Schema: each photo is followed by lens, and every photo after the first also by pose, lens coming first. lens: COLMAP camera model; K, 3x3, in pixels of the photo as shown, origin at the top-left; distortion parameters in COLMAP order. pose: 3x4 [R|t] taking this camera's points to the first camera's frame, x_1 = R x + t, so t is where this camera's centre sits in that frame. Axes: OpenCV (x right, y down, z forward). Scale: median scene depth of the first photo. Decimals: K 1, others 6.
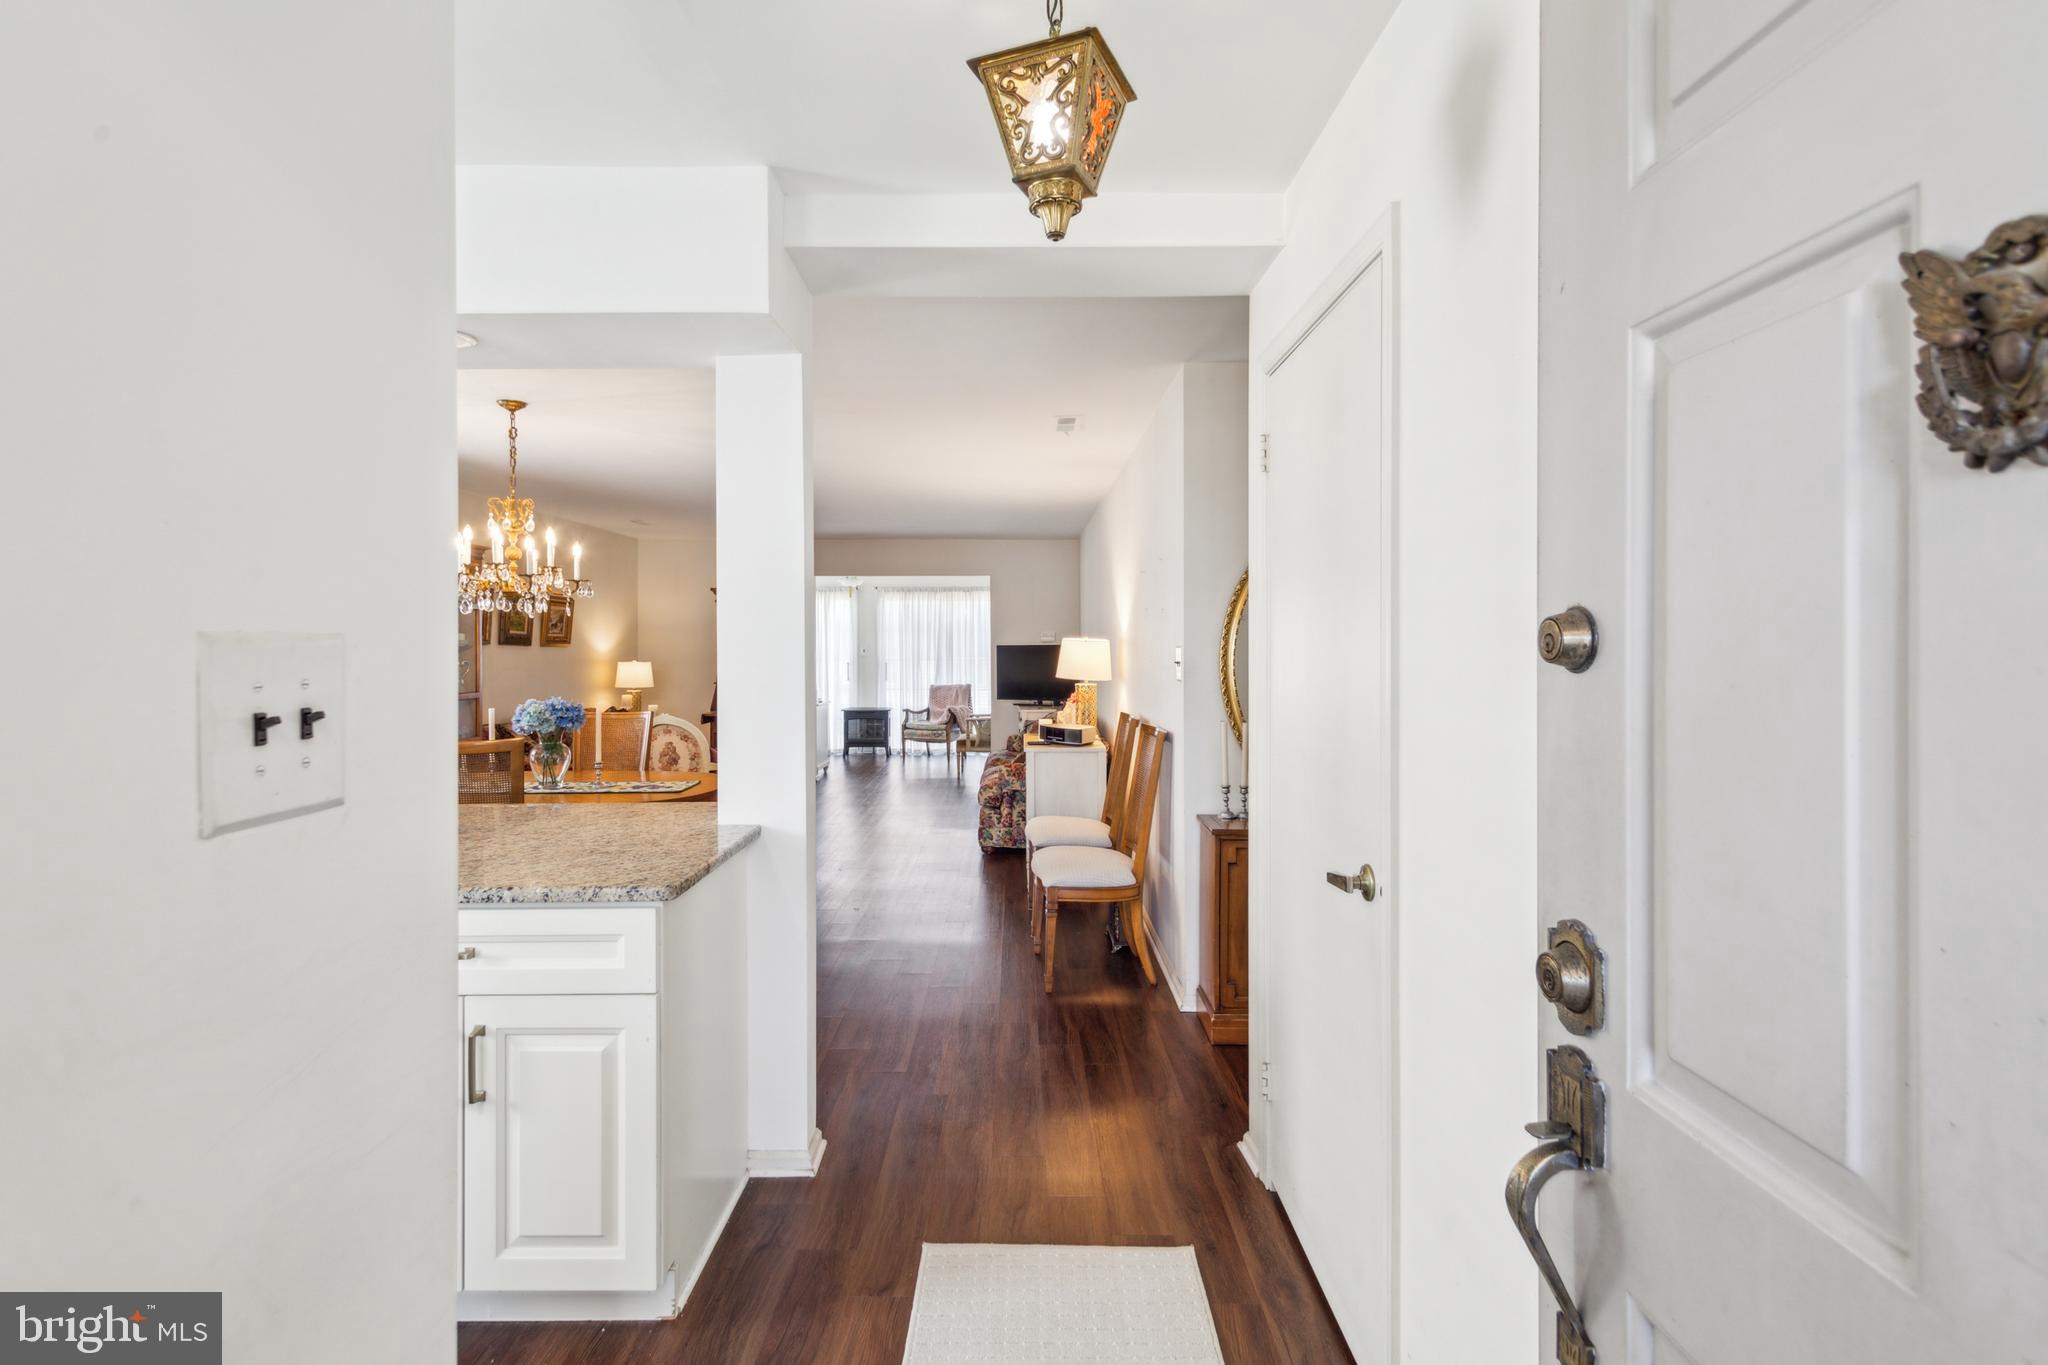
lens RADIAL K [[966.1, 0, 1021.8], [0, 966.1, 644.3], [0, 0, 1]] dist [0.019044, -0.007660]
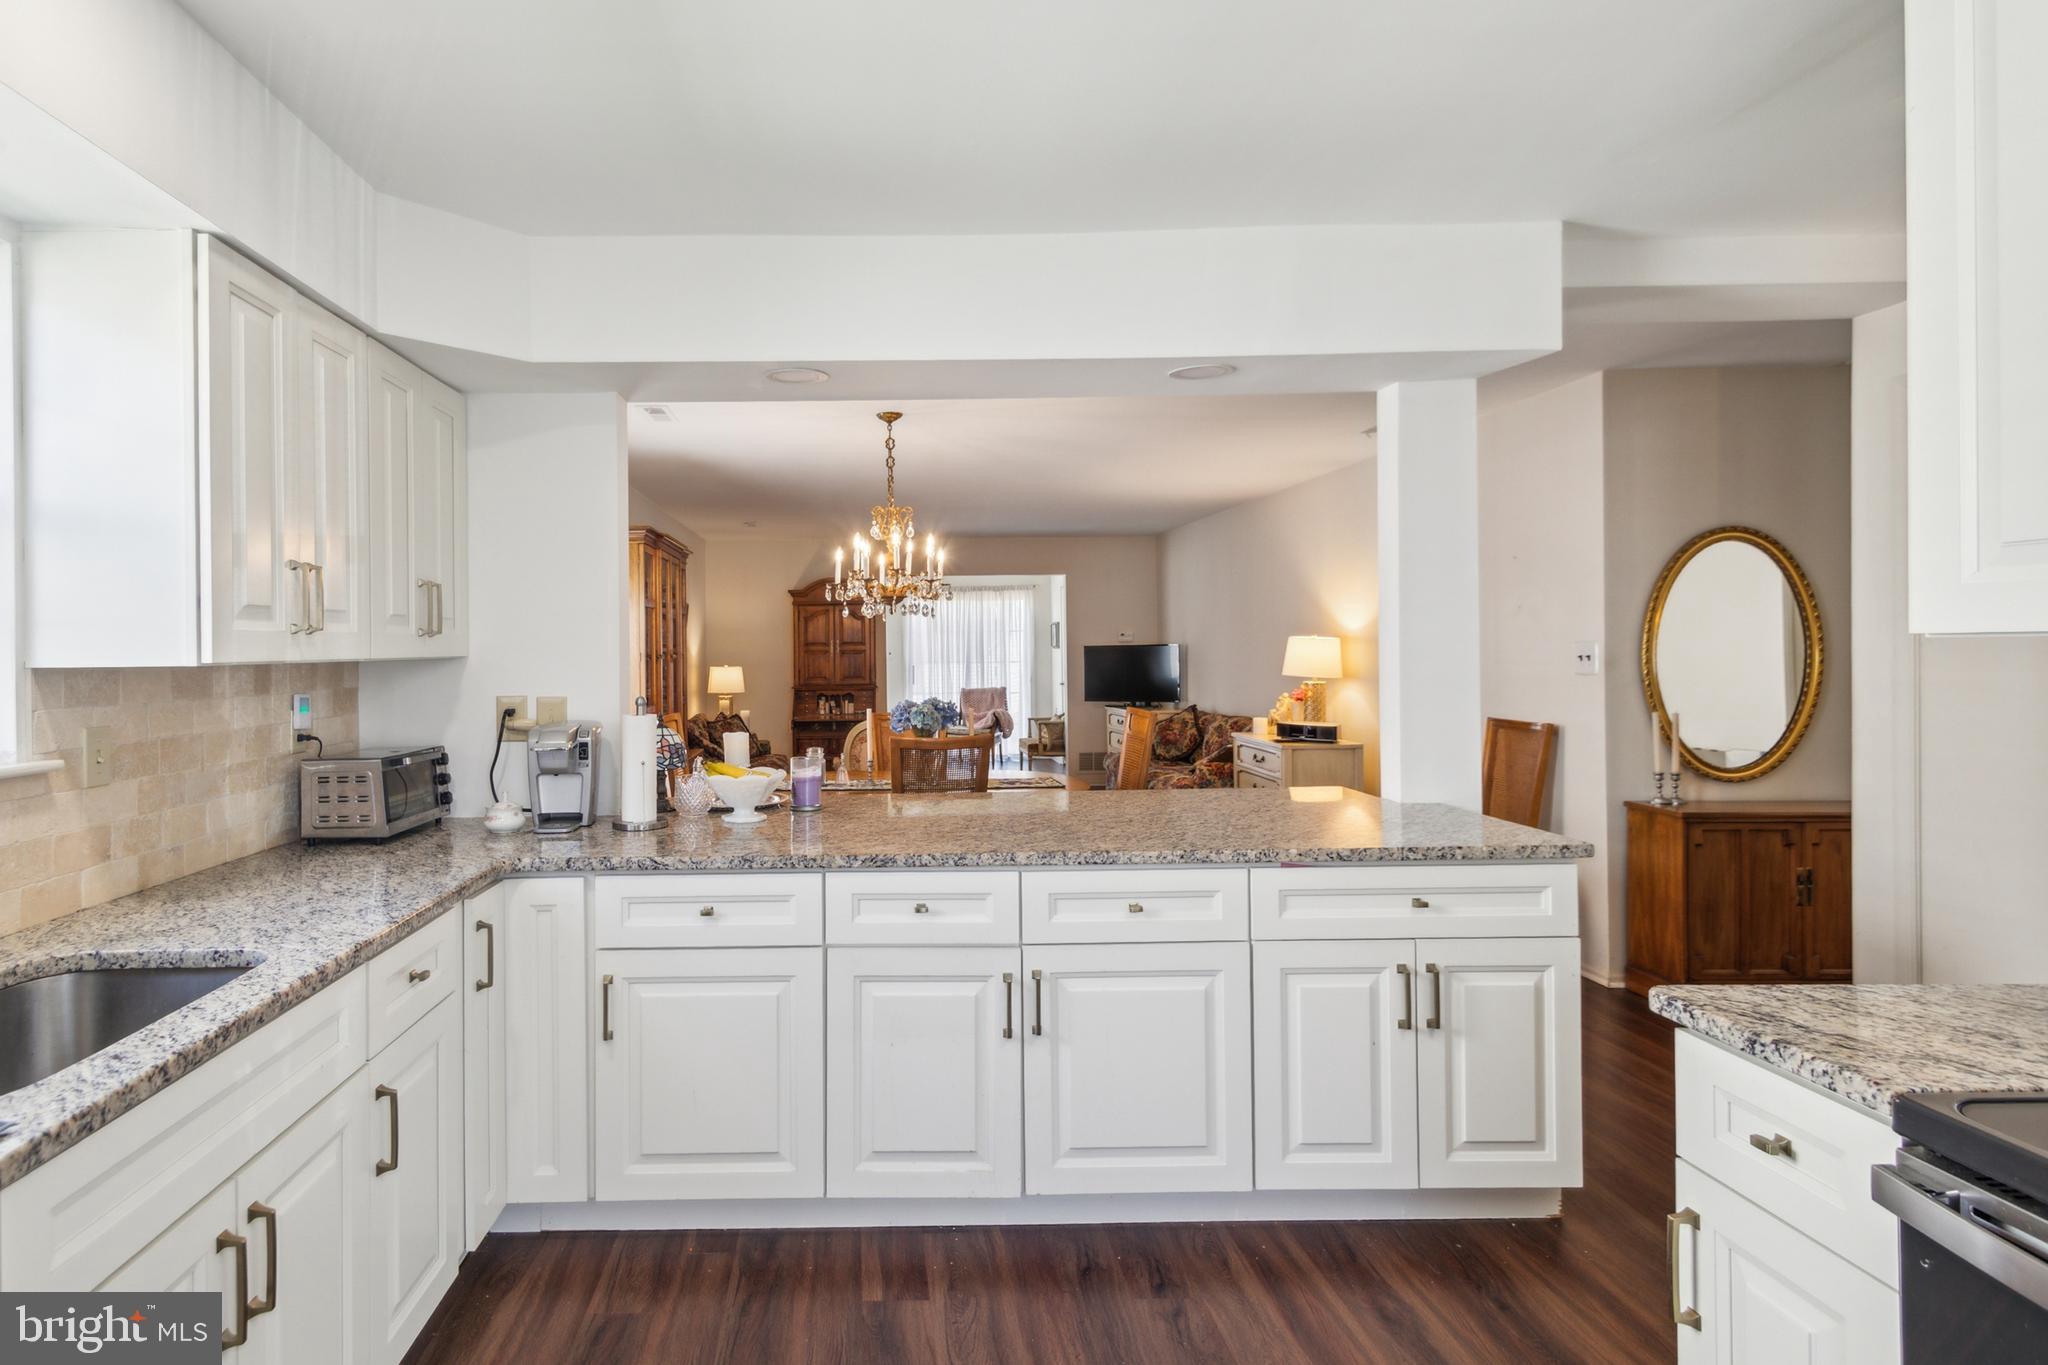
lens RADIAL K [[1052.2, 0, 871.5], [0, 1052.2, 641.0], [0, 0, 1]] dist [0.007238, 0.001011]
pose [[0.999780, -0.009146, 0.018860, -0.228127], [0.009247, 0.999943, -0.005267, -0.000278], [-0.018811, 0.005440, 0.999808, -0.049610]]
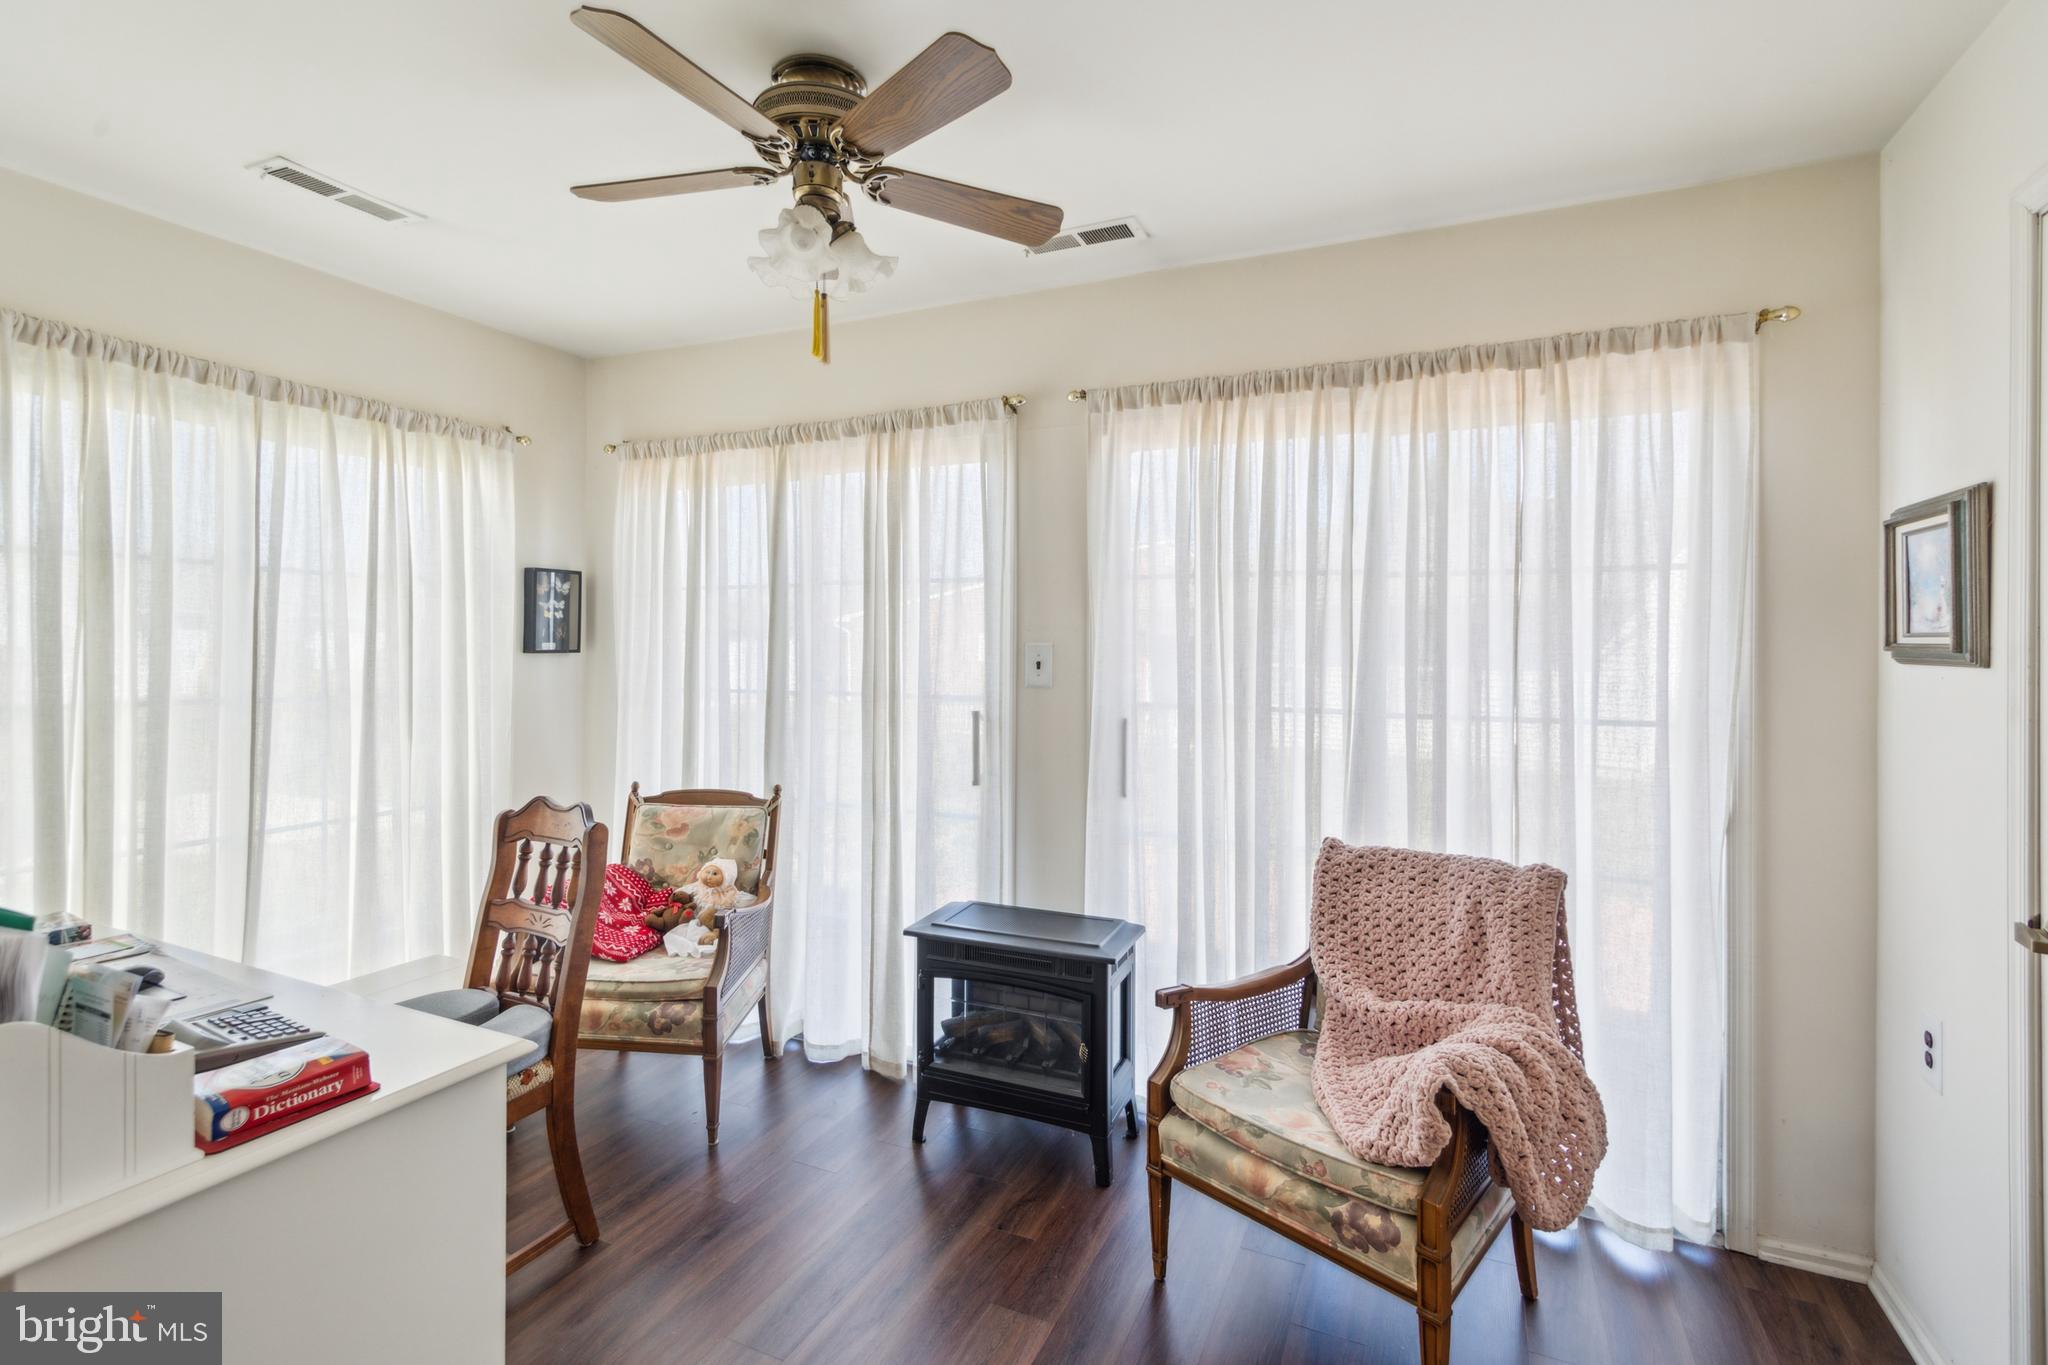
lens RADIAL K [[966.1, 0, 993.8], [0, 966.1, 629.7], [0, 0, 1]] dist [0.019044, -0.007660]
pose [[0.899433, 0.008391, -0.436978, -0.076543], [-0.006358, 0.999961, 0.006115, -0.003740], [0.437012, -0.002722, 0.899452, 0.882551]]
